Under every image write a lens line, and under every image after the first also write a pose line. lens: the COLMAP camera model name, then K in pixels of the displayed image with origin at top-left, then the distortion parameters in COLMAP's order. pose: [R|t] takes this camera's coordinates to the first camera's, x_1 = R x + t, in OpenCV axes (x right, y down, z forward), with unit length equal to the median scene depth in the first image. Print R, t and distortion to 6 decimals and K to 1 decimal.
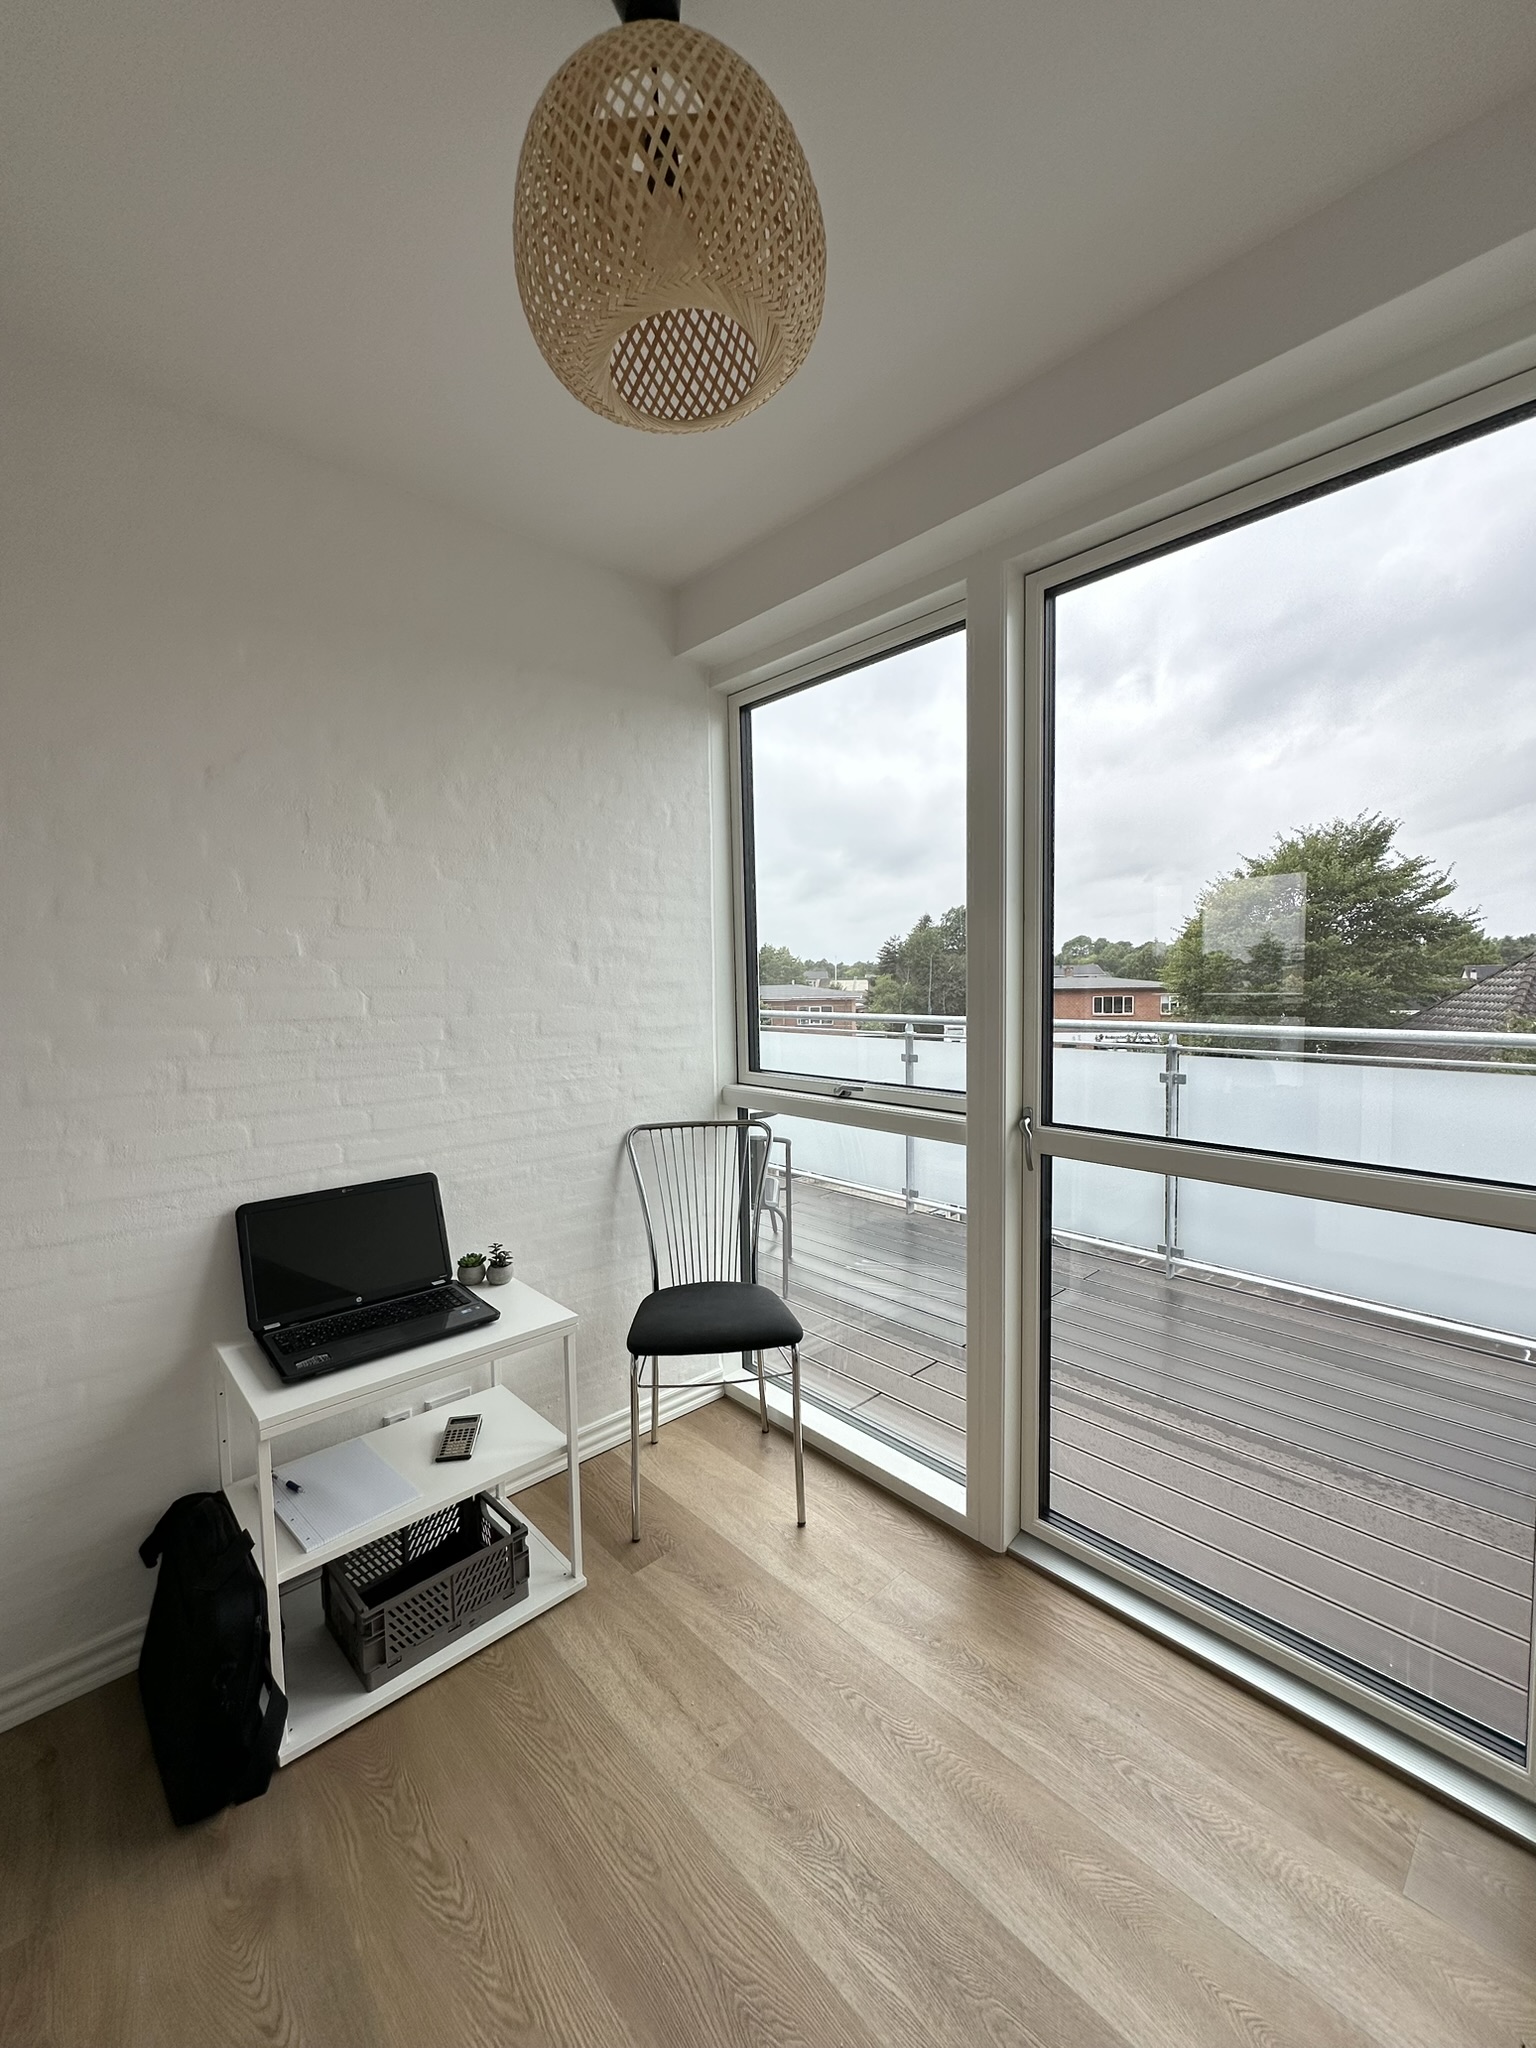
lens RADIAL K [[814.0, 0, 770.5], [0, 814.0, 1022.8], [0, 0, 1]] dist [-0.001111, -0.000164]
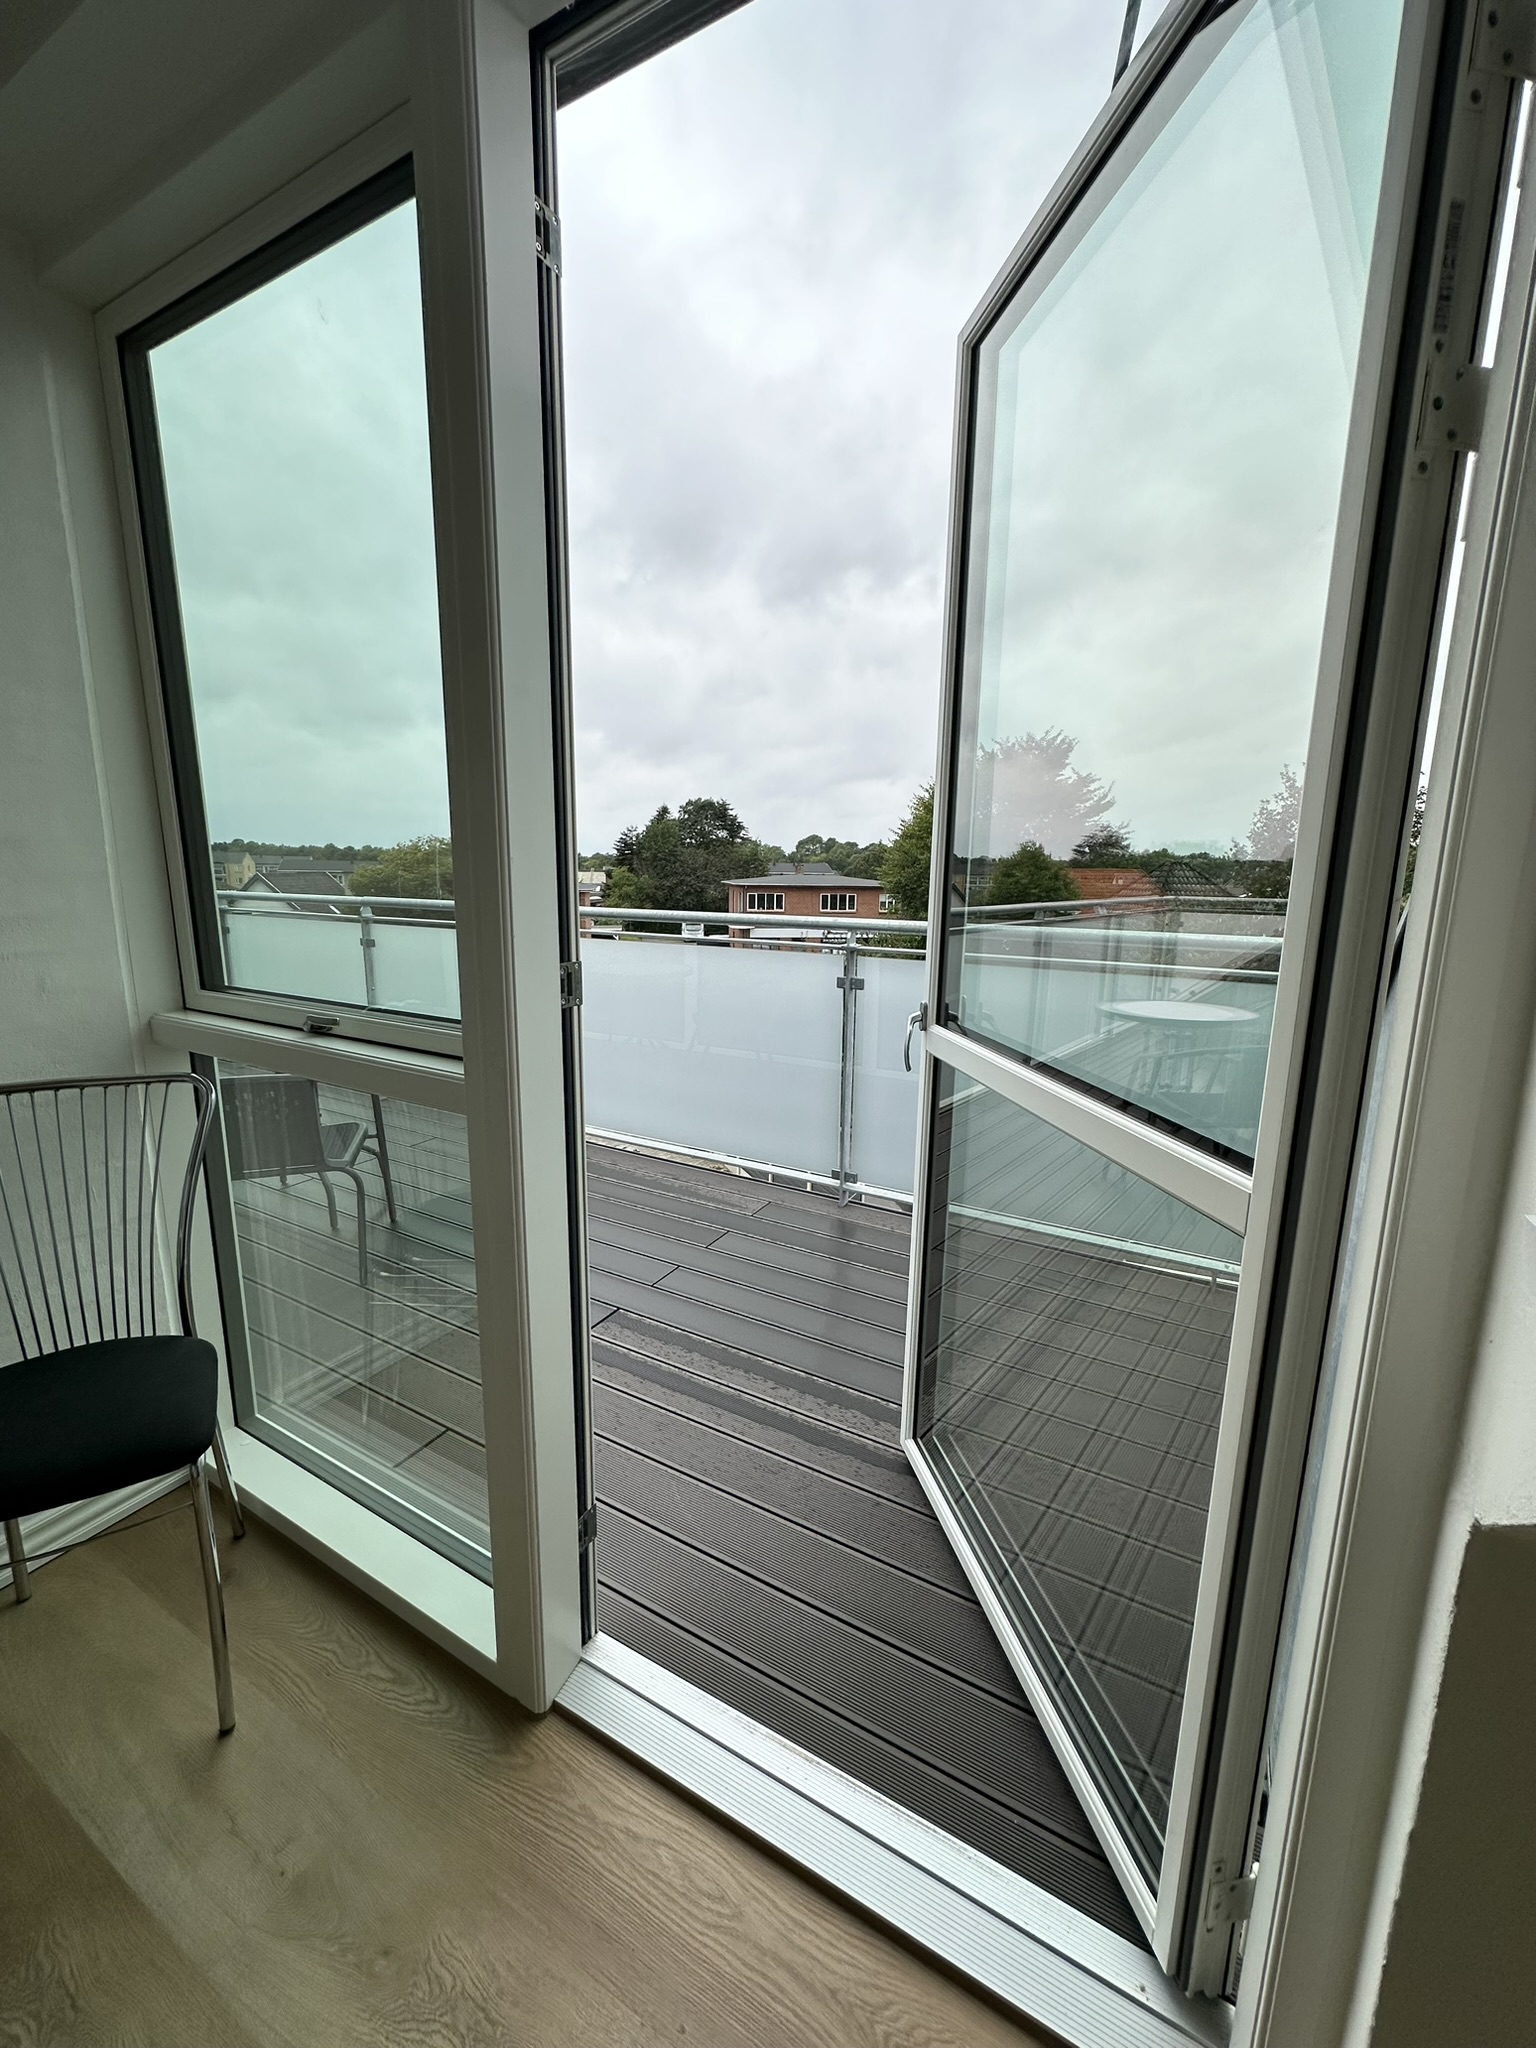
lens RADIAL K [[814.0, 0, 770.5], [0, 814.0, 1022.8], [0, 0, 1]] dist [-0.001111, -0.000164]
pose [[0.951422, -0.029791, 0.306444, 0.160267], [-0.009854, 0.991851, 0.127019, 0.000565], [-0.307731, -0.123868, 0.943376, 0.223047]]
